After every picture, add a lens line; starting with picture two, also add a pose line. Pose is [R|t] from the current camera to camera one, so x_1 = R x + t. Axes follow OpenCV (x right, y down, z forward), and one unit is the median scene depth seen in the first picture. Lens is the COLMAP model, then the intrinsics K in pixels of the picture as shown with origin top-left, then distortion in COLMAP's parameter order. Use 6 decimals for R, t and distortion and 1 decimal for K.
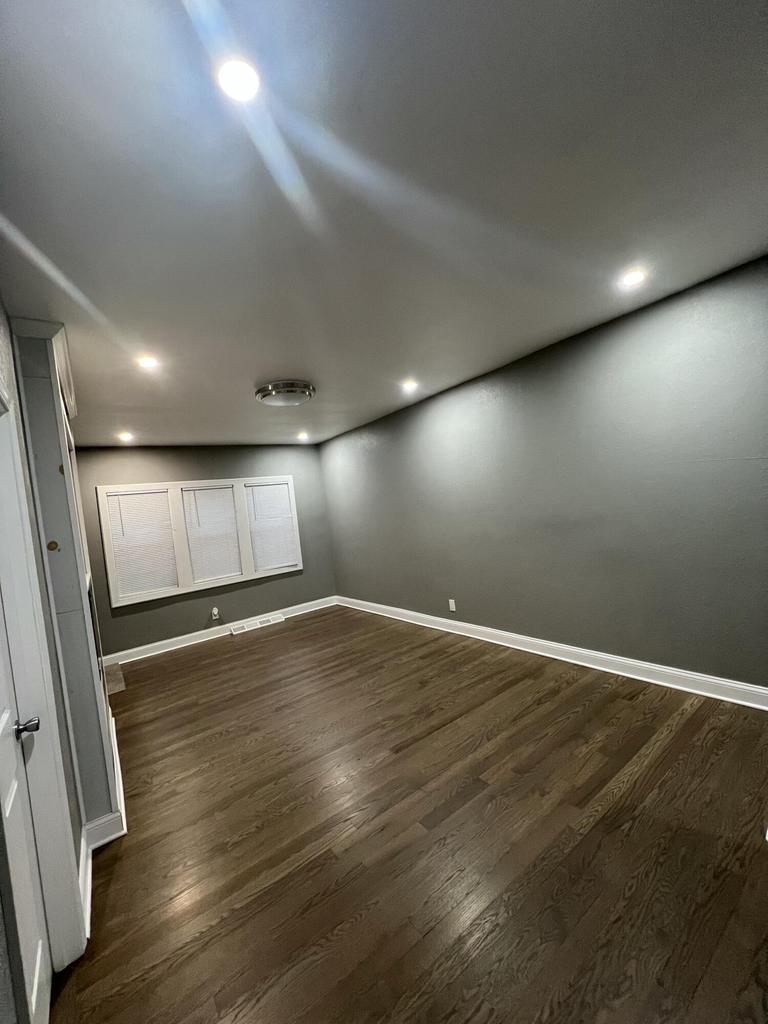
lens RADIAL K [[407.9, 0, 382.3], [0, 407.9, 512.1], [0, 0, 1]] dist [0.002457, 0.000368]
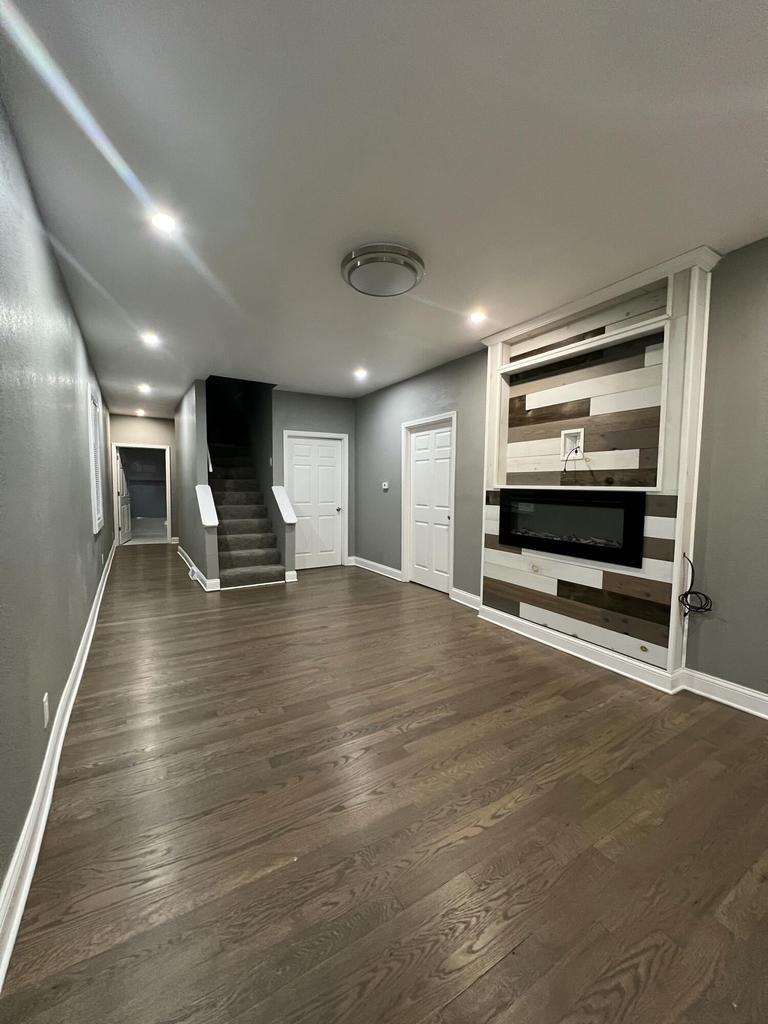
lens RADIAL K [[407.9, 0, 382.3], [0, 407.9, 512.1], [0, 0, 1]] dist [0.002457, 0.000368]
pose [[-0.989748, 0.110303, 0.090729, -0.234666], [0.116918, 0.990591, 0.071130, 0.067629], [-0.082030, 0.081008, -0.993332, 1.623653]]
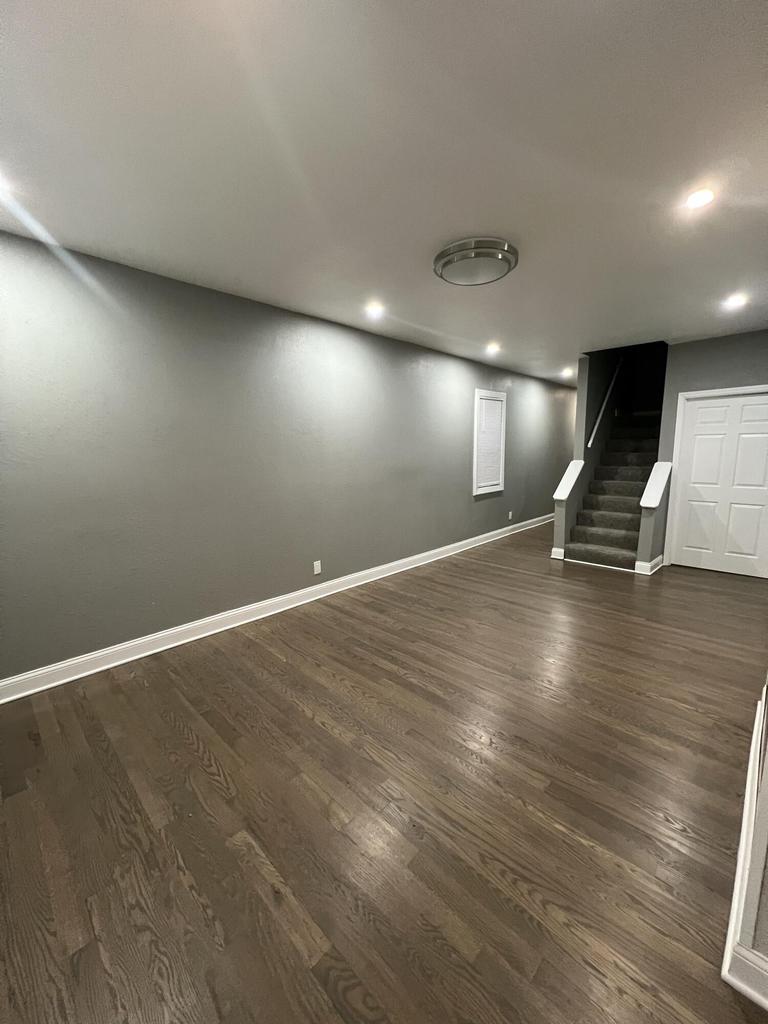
lens RADIAL K [[407.9, 0, 382.3], [0, 407.9, 512.1], [0, 0, 1]] dist [0.002457, 0.000368]
pose [[-0.163428, -0.024905, 0.986241, -0.864164], [0.049732, 0.998202, 0.033449, 0.106152], [-0.985301, 0.054514, -0.161895, 1.212191]]
